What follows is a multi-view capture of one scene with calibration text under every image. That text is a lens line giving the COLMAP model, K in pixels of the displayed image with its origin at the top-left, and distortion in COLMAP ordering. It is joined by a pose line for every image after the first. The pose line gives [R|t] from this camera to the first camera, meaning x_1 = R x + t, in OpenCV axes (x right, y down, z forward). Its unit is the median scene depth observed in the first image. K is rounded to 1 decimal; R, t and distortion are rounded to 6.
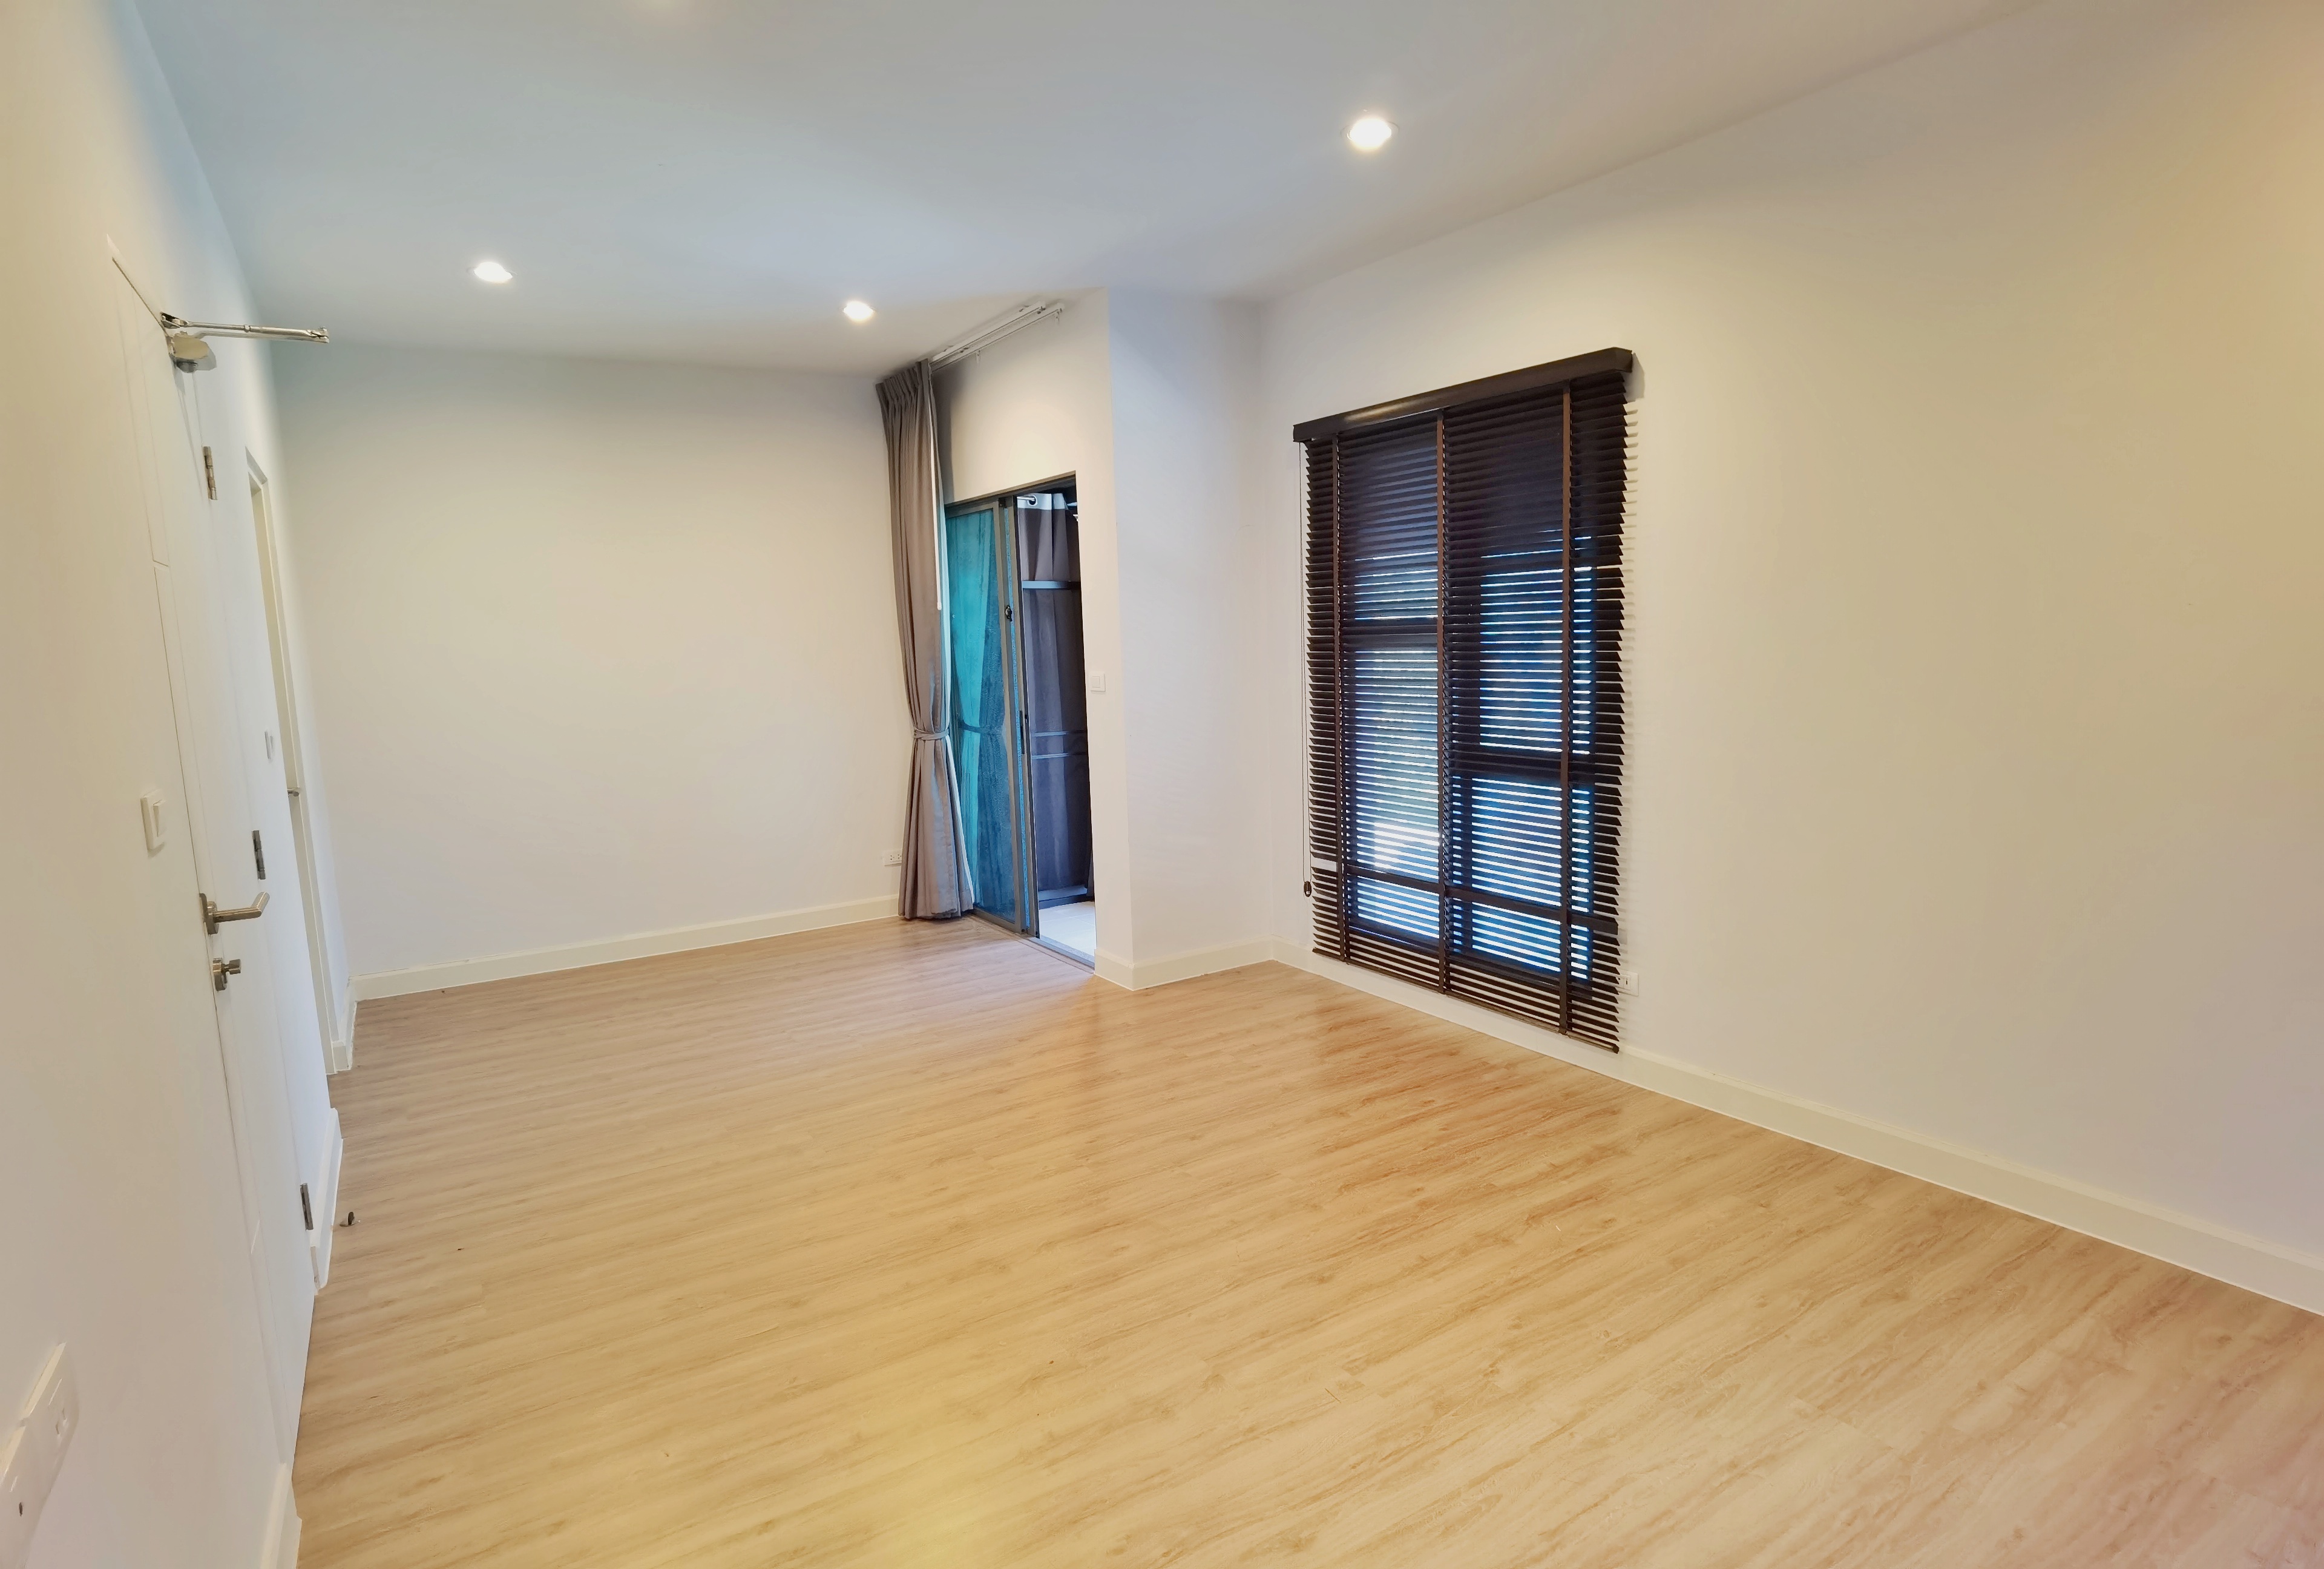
lens RADIAL K [[1222.6, 0, 1162.3], [0, 1222.6, 789.2], [0, 0, 1]] dist [-0.010778, -0.008660]
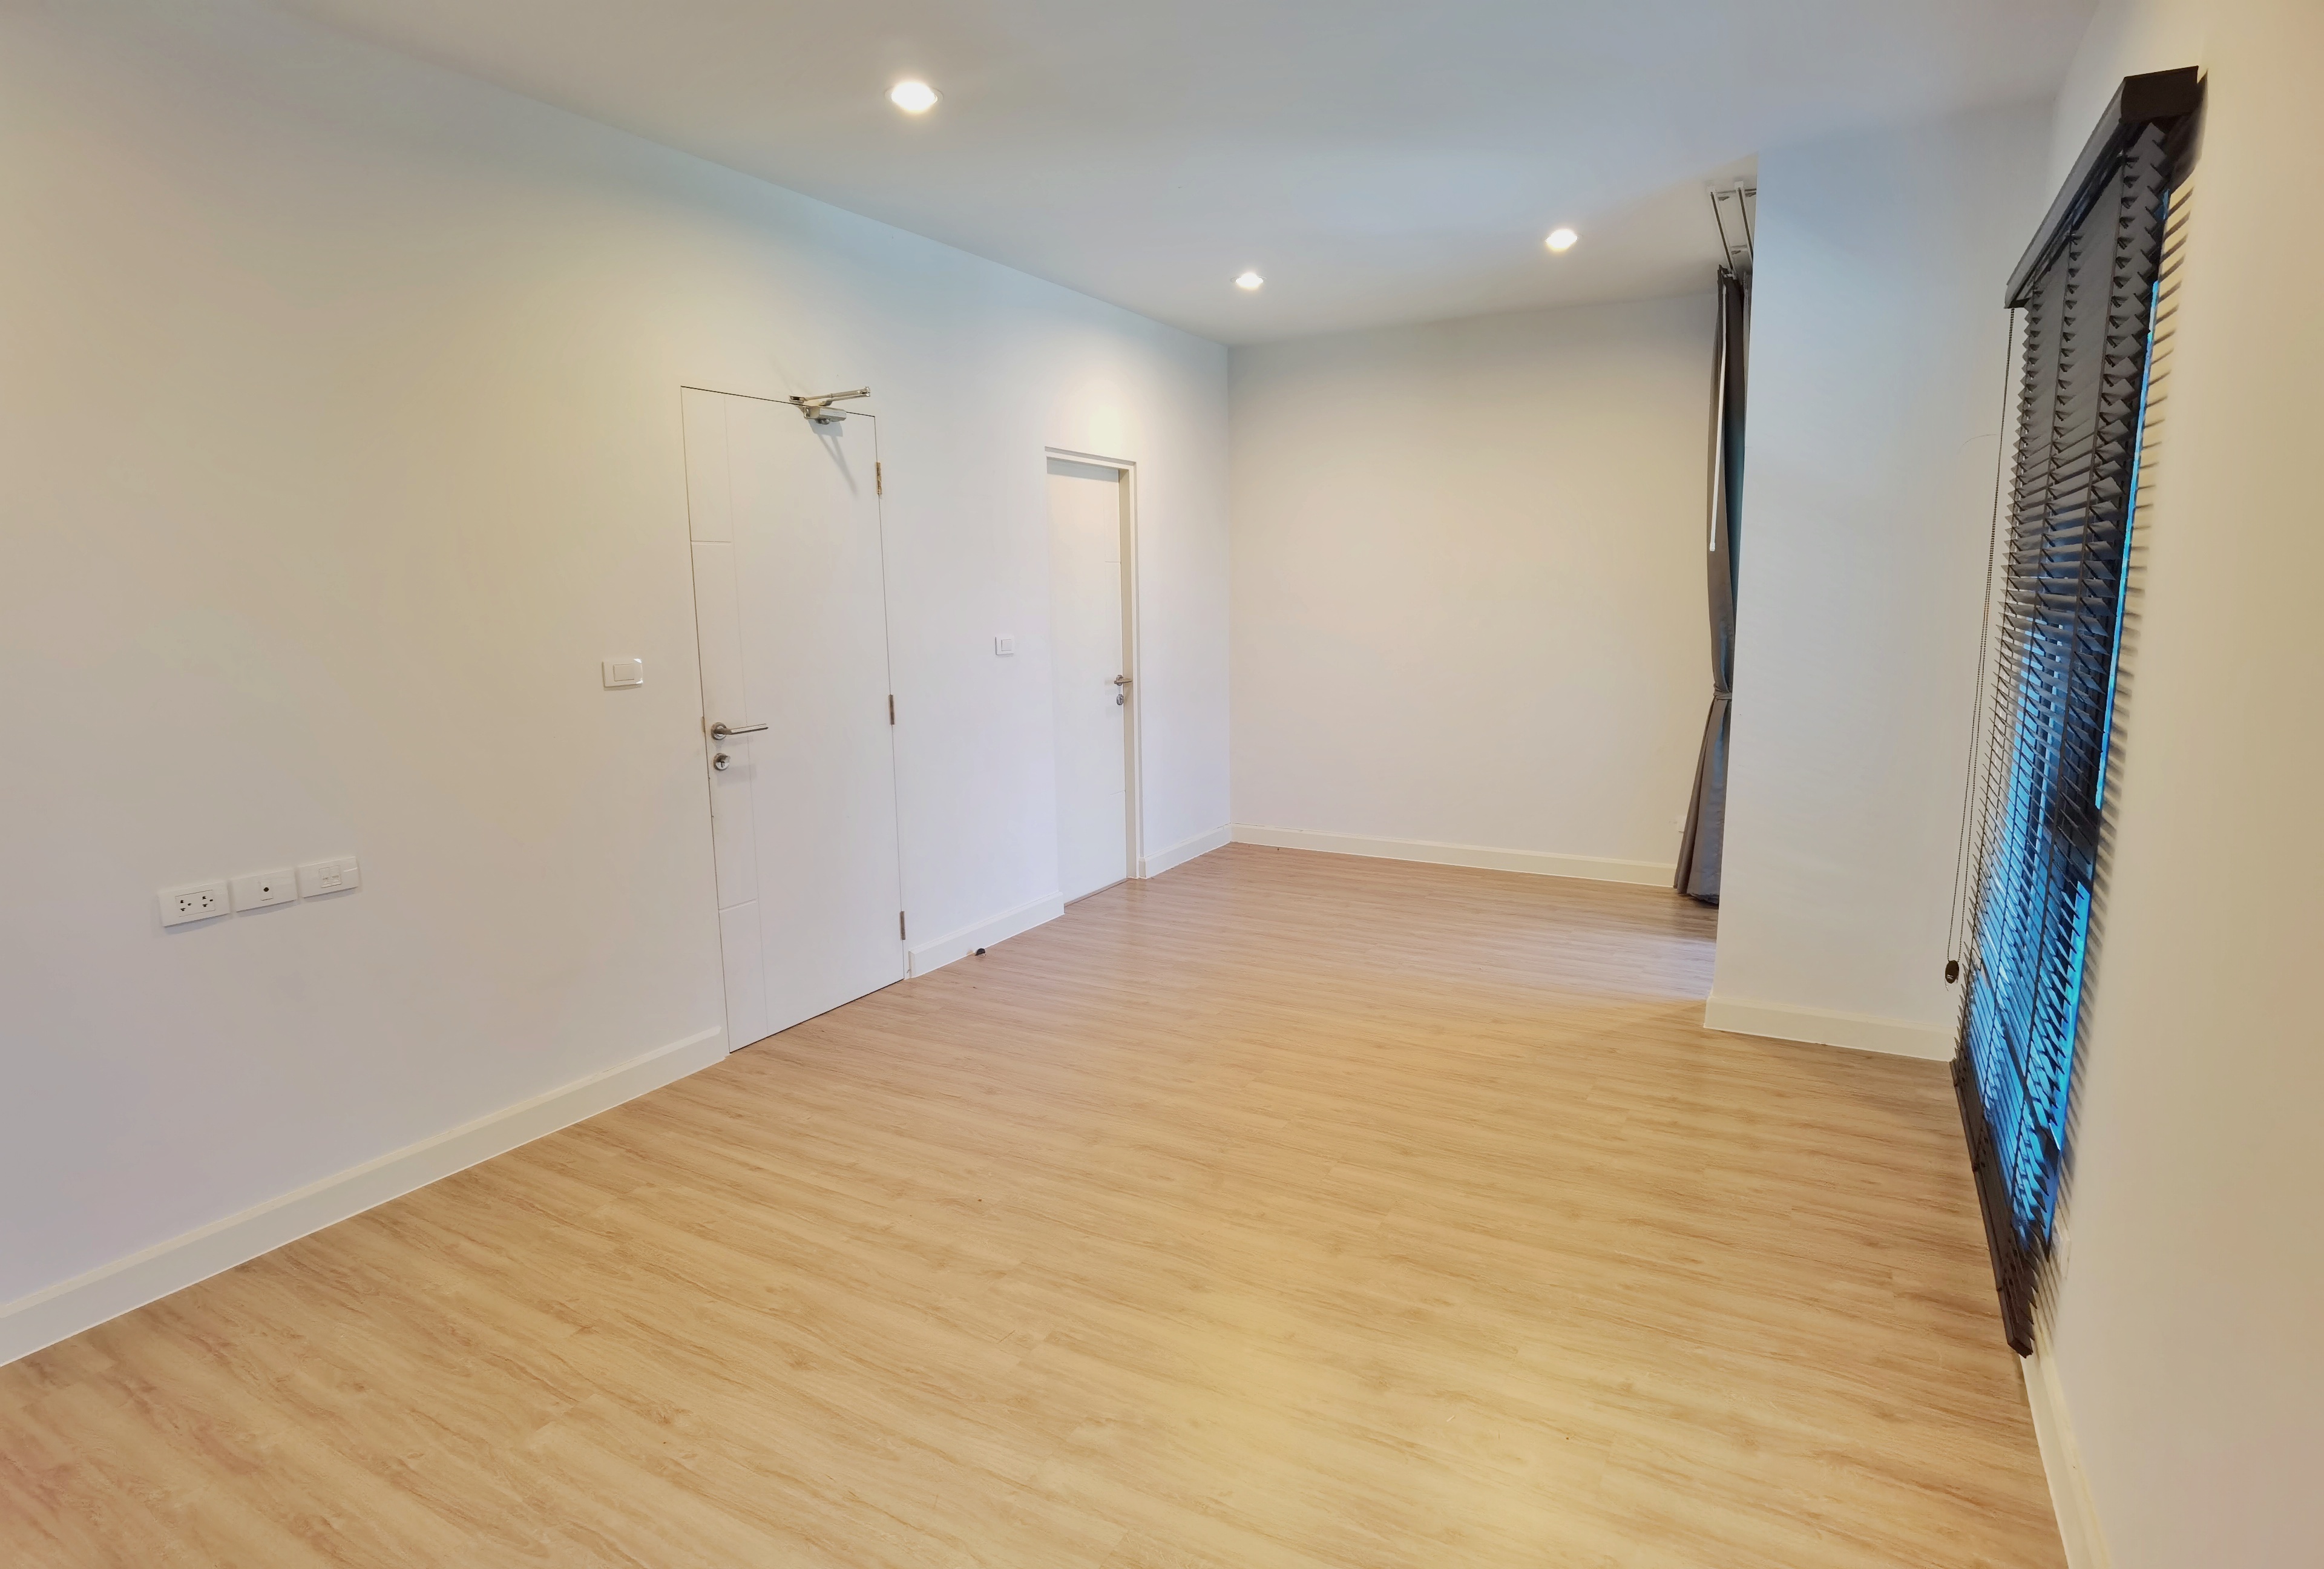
lens RADIAL K [[1222.6, 0, 1165.0], [0, 1222.6, 780.8], [0, 0, 1]] dist [-0.010778, -0.008660]
pose [[0.479557, 0.173192, -0.860250, 0.633838], [-0.126361, 0.983742, 0.127613, -0.074730], [0.868365, 0.047504, 0.493645, 0.361020]]
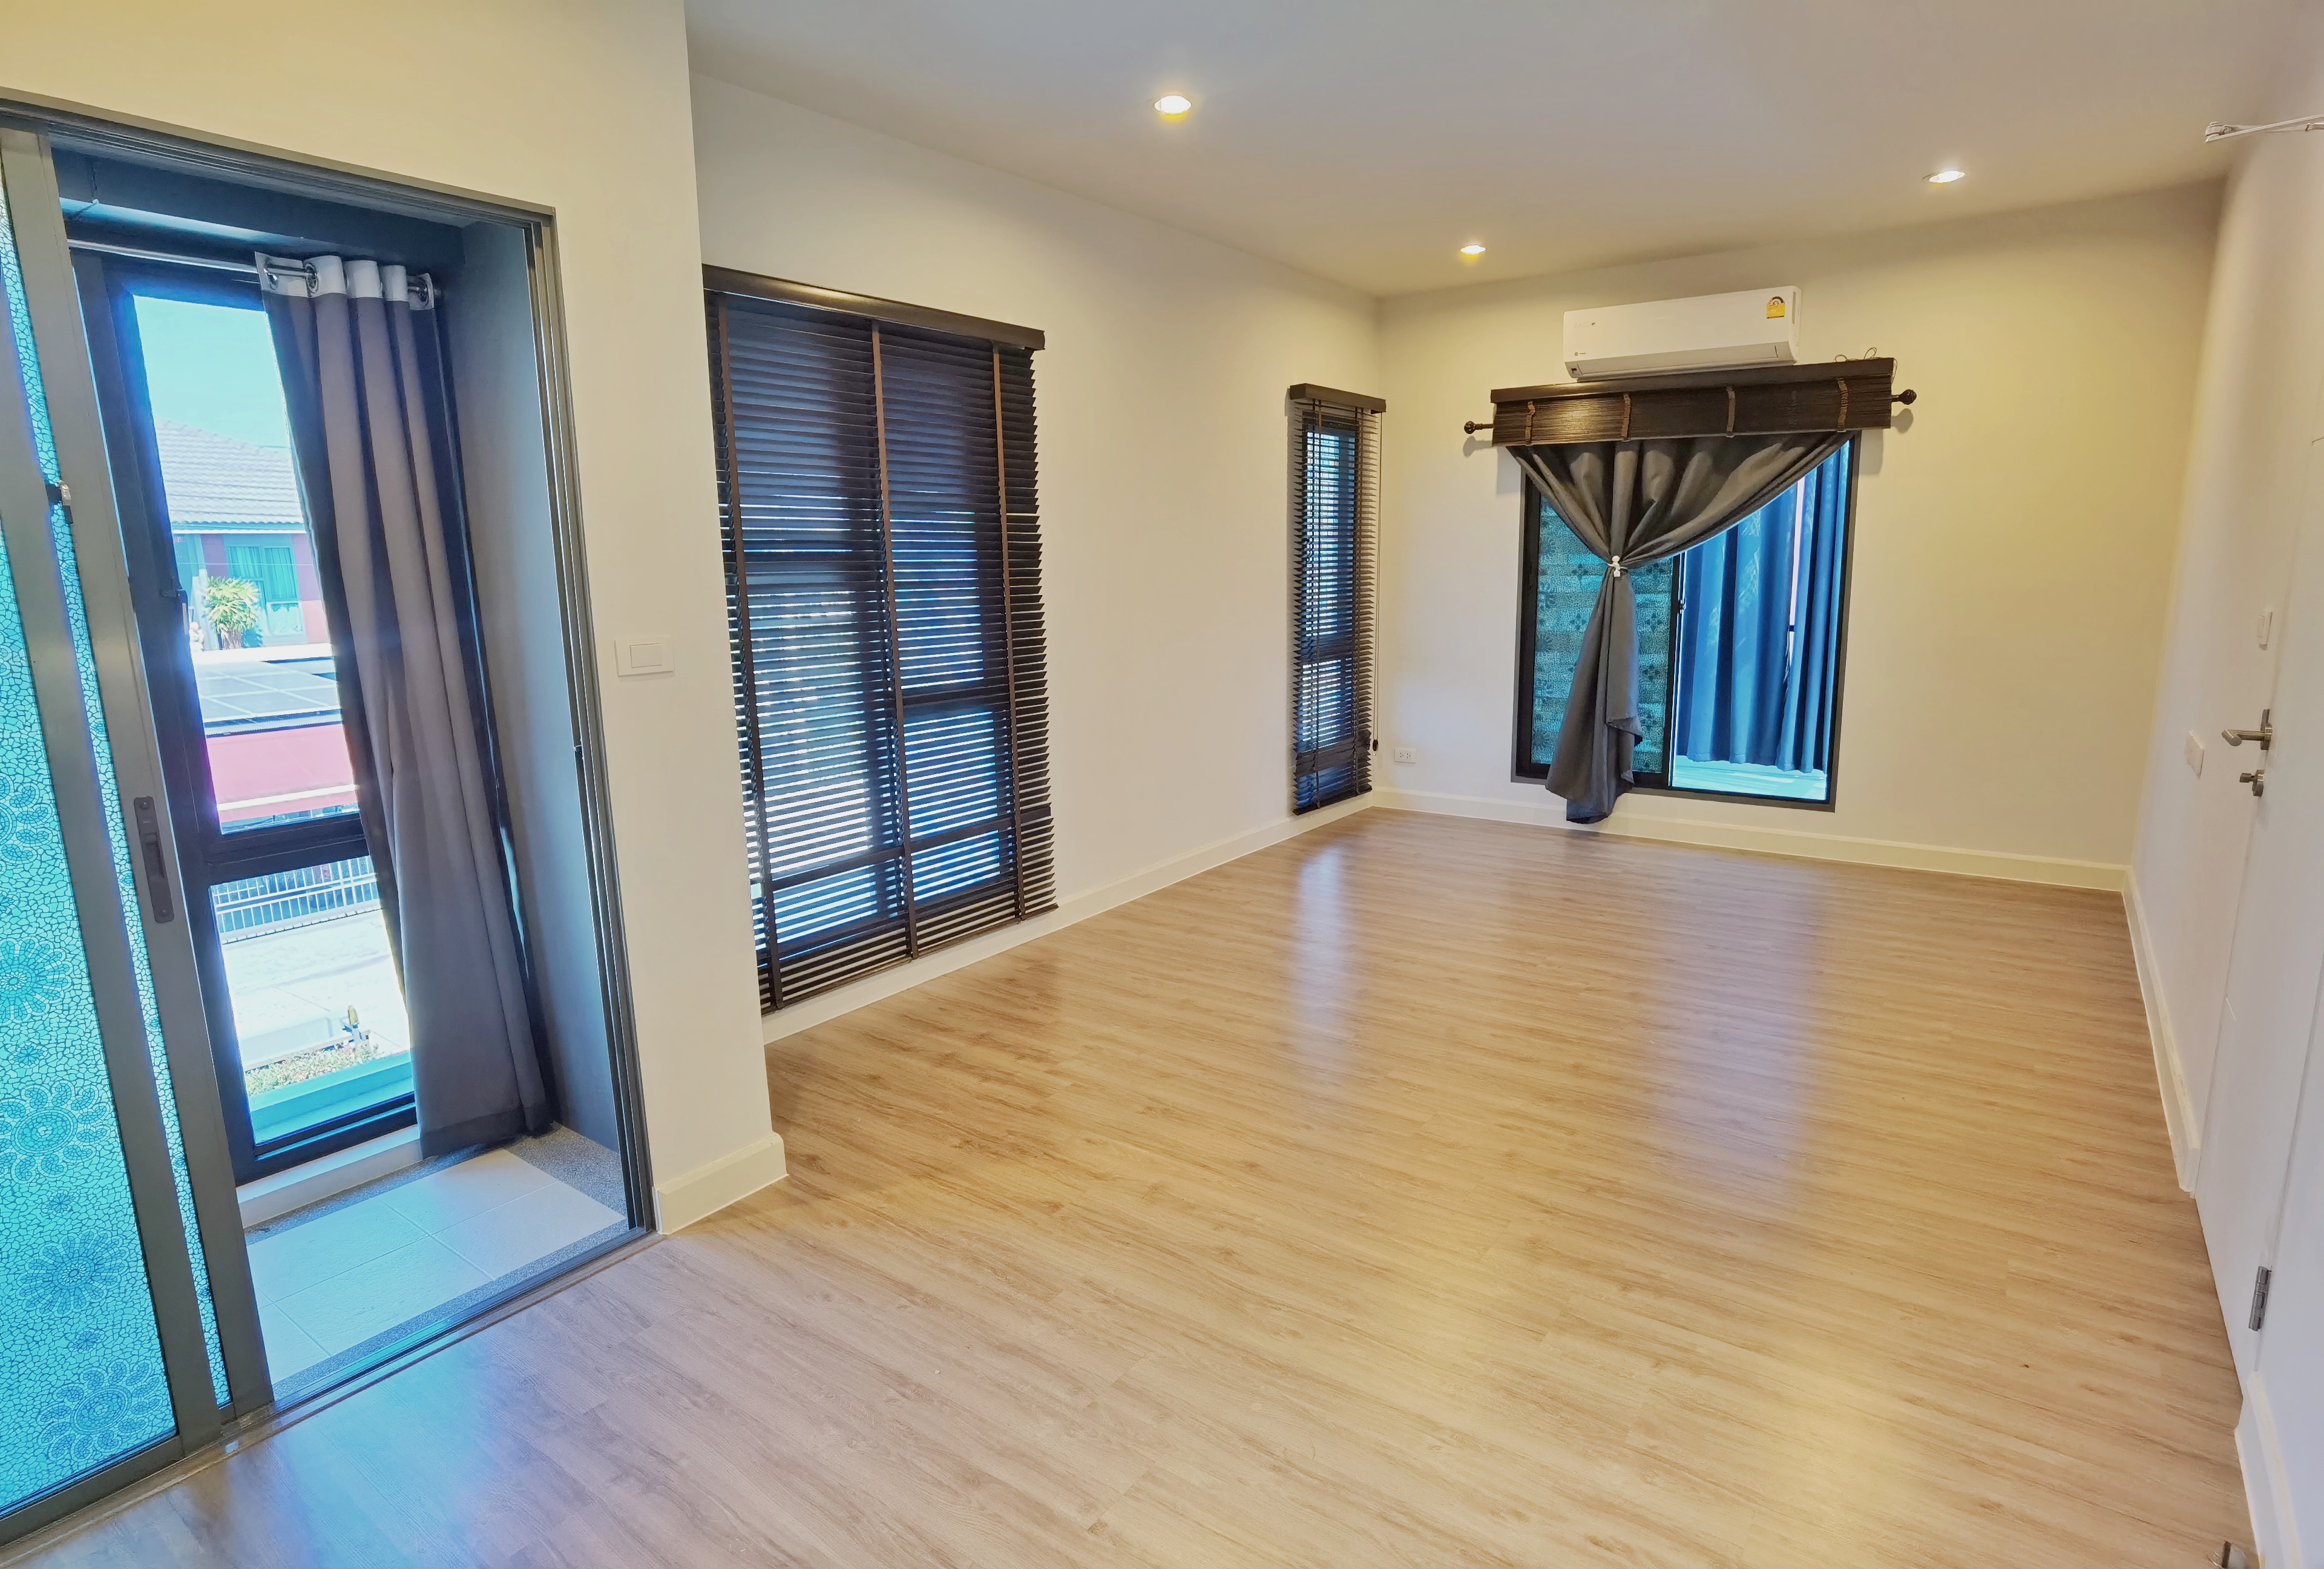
lens RADIAL K [[1222.6, 0, 1167.4], [0, 1222.6, 792.1], [0, 0, 1]] dist [-0.010778, -0.008660]
pose [[-0.375082, -0.134744, 0.917146, -0.803248], [0.155843, 0.966132, 0.205675, -0.139302], [-0.913798, 0.220076, -0.341380, 1.313778]]
